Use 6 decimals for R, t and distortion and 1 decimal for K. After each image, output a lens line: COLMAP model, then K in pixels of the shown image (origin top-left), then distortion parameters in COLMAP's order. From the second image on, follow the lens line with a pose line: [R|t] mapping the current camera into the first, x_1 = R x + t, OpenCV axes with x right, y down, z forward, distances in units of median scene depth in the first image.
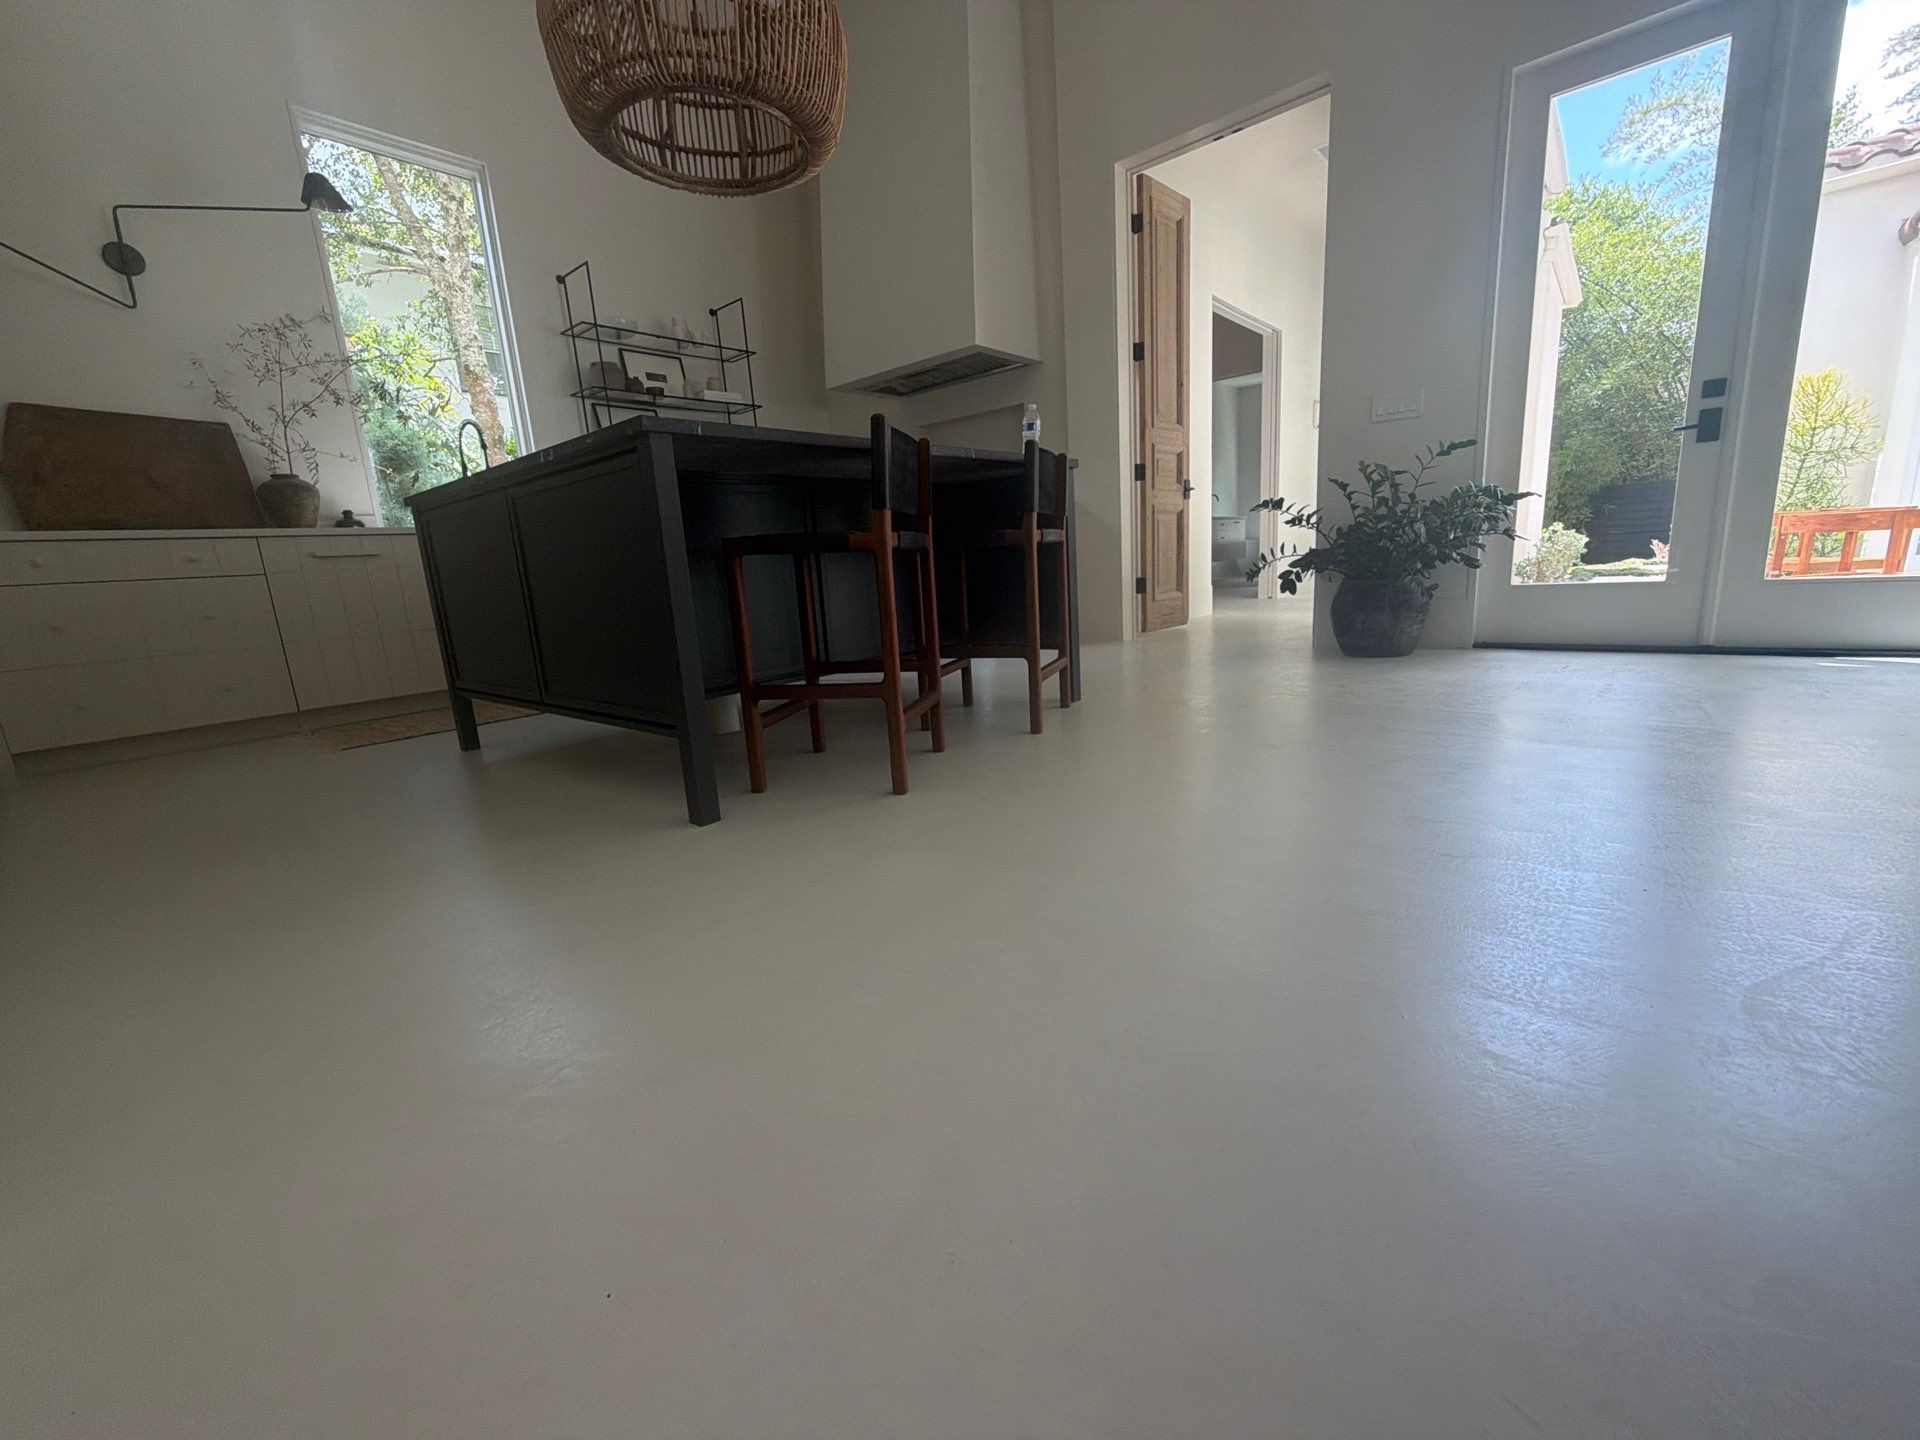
lens RADIAL K [[768.8, 0, 960.6], [0, 768.8, 722.9], [0, 0, 1]] dist [-0.003874, 0.001249]
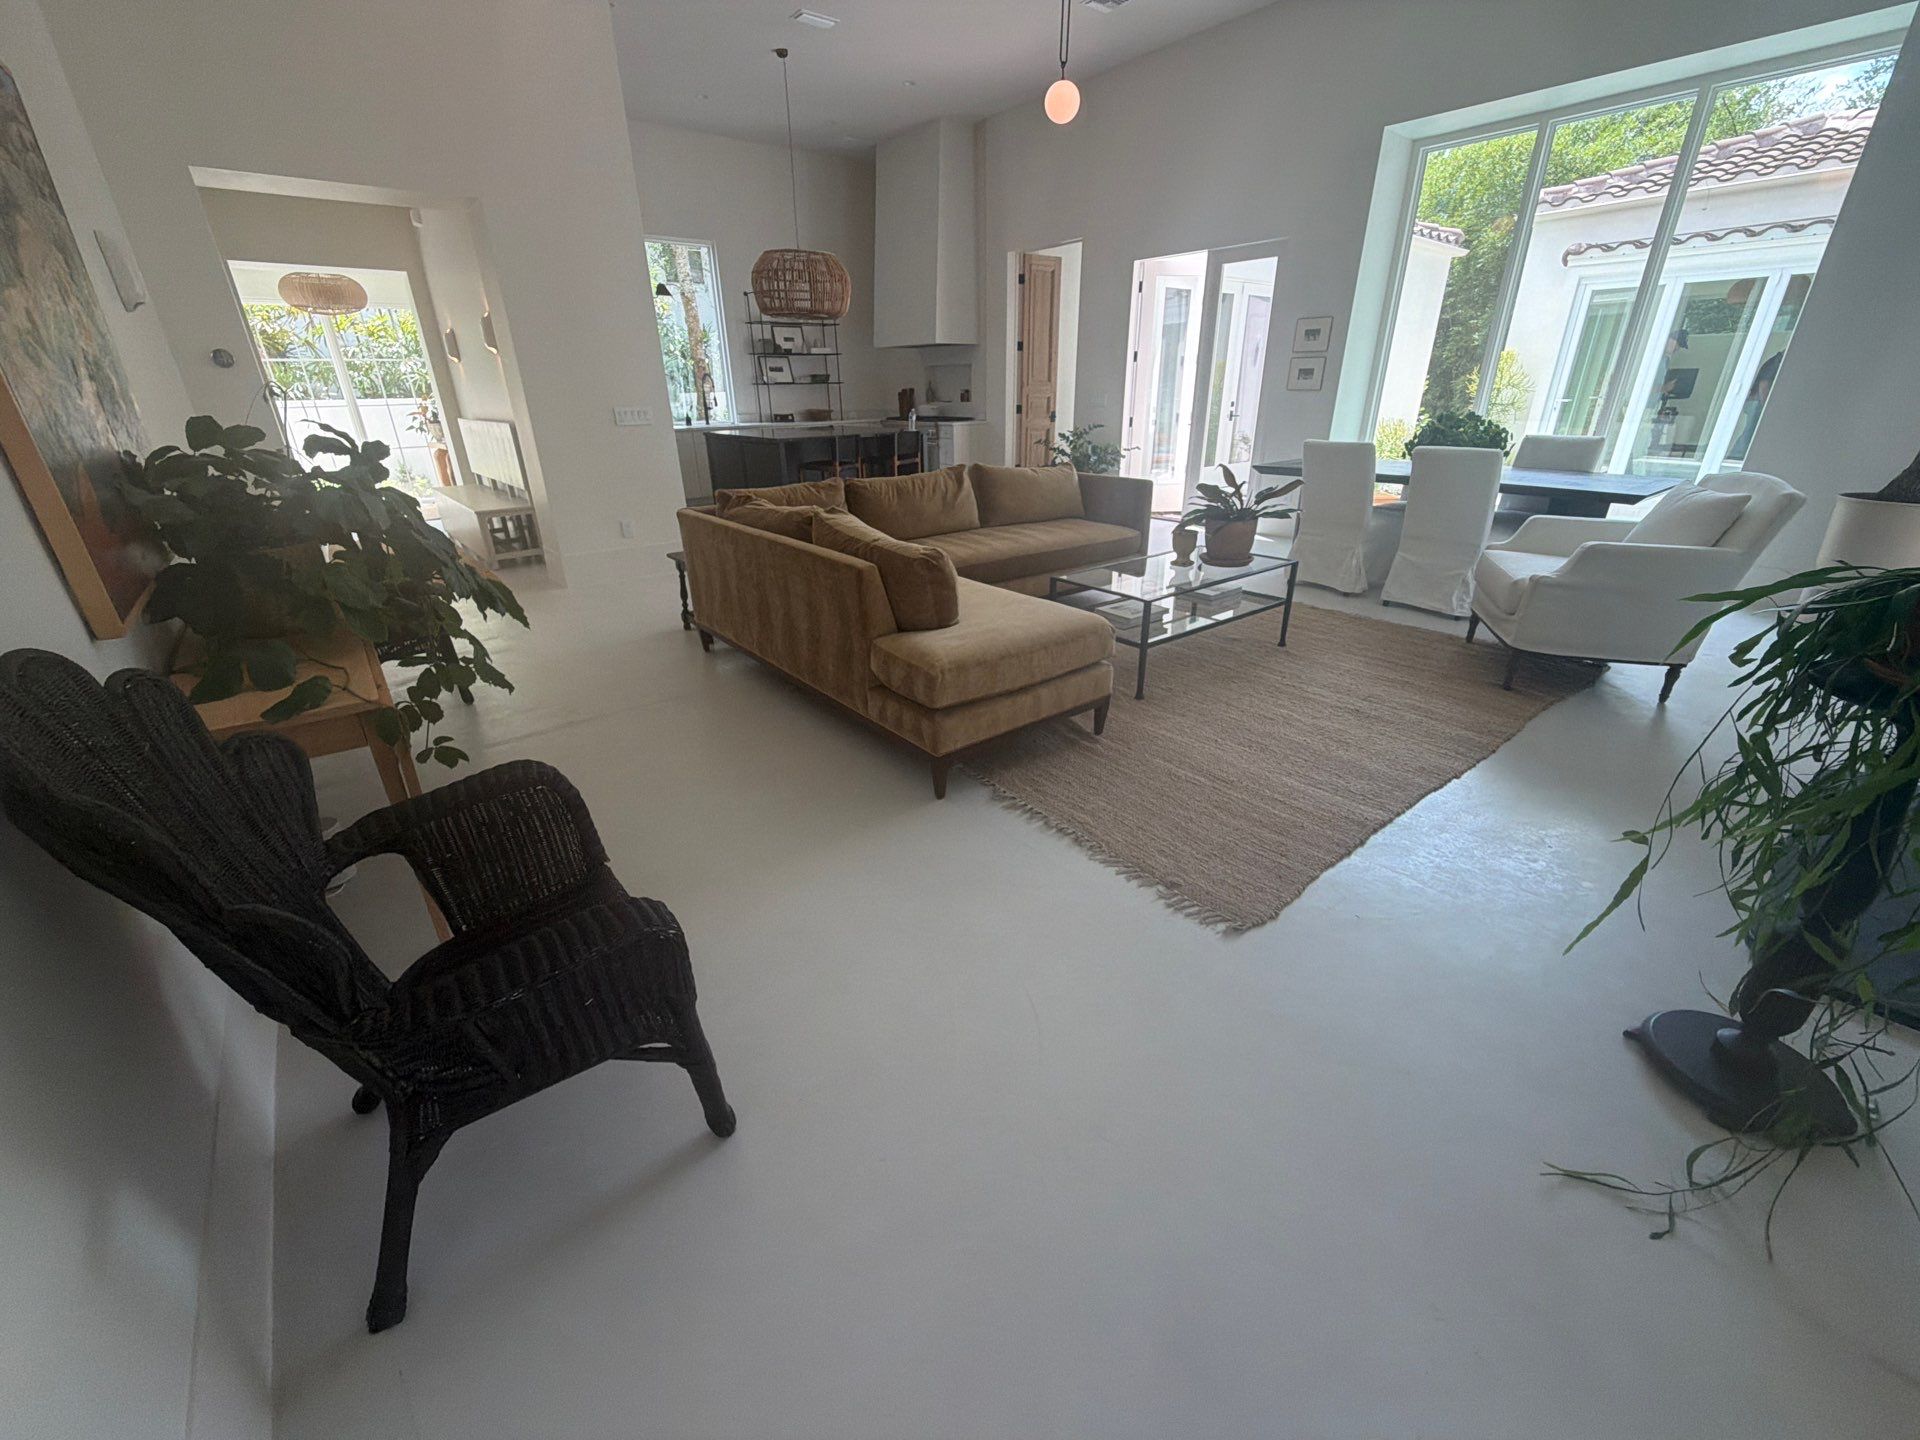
lens RADIAL K [[768.8, 0, 960.0], [0, 768.8, 725.0], [0, 0, 1]] dist [-0.003874, 0.001249]
pose [[0.982004, 0.121194, -0.144849, 0.511444], [-0.087125, 0.971168, 0.221906, 0.040433], [0.167566, -0.205292, 0.964249, -1.197184]]
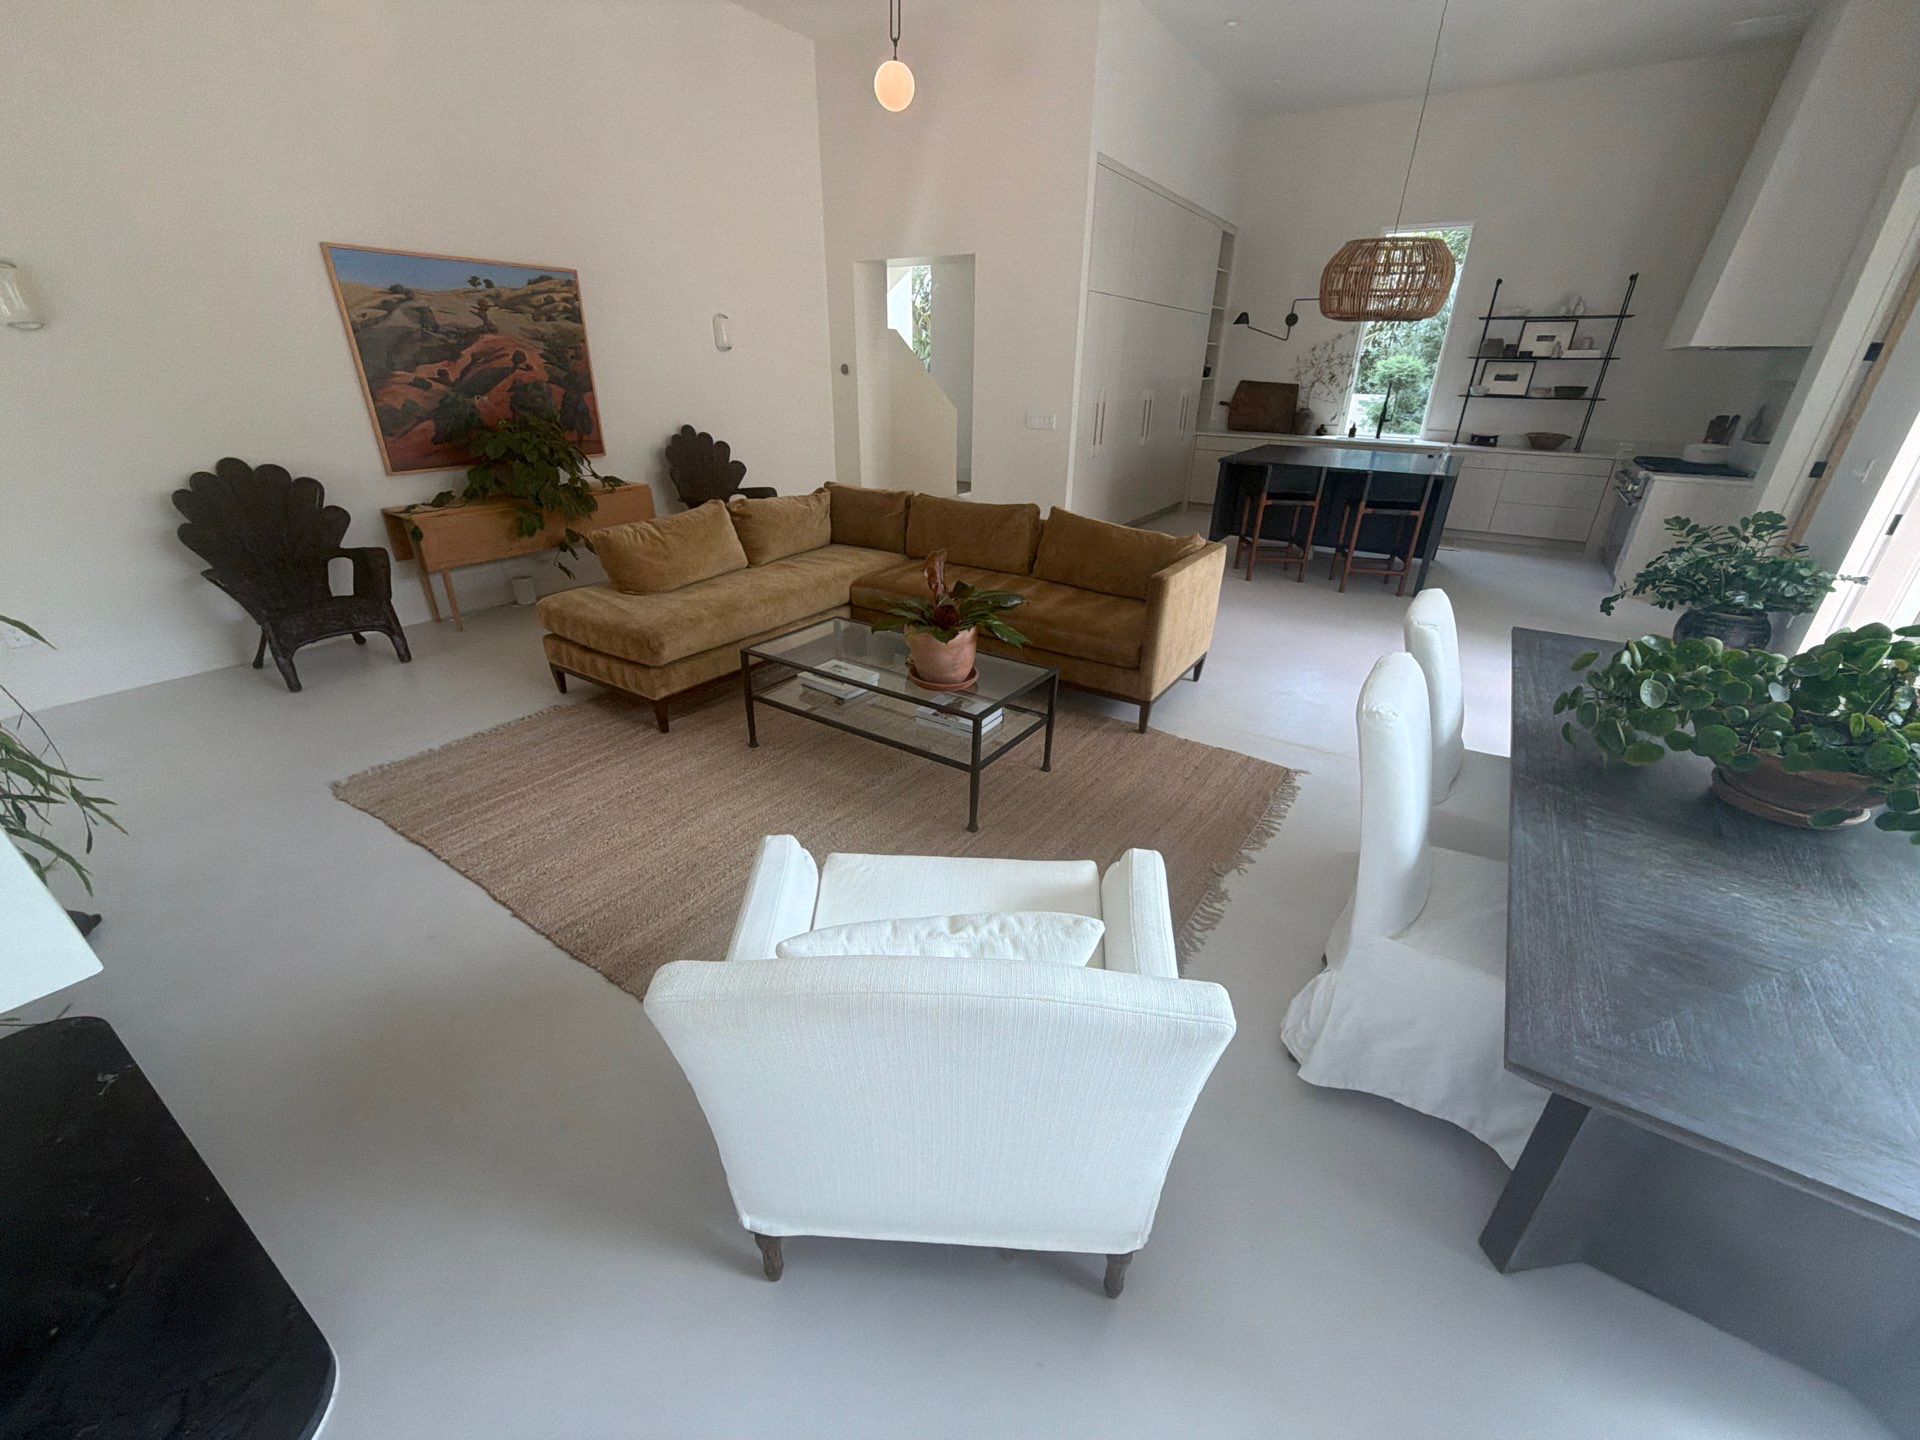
lens RADIAL K [[768.8, 0, 951.1], [0, 768.8, 727.3], [0, 0, 1]] dist [-0.003874, 0.001249]
pose [[0.119327, 0.483763, -0.867026, 1.288250], [-0.225690, 0.863621, 0.450802, -0.246783], [0.966864, 0.141886, 0.212234, -0.361422]]
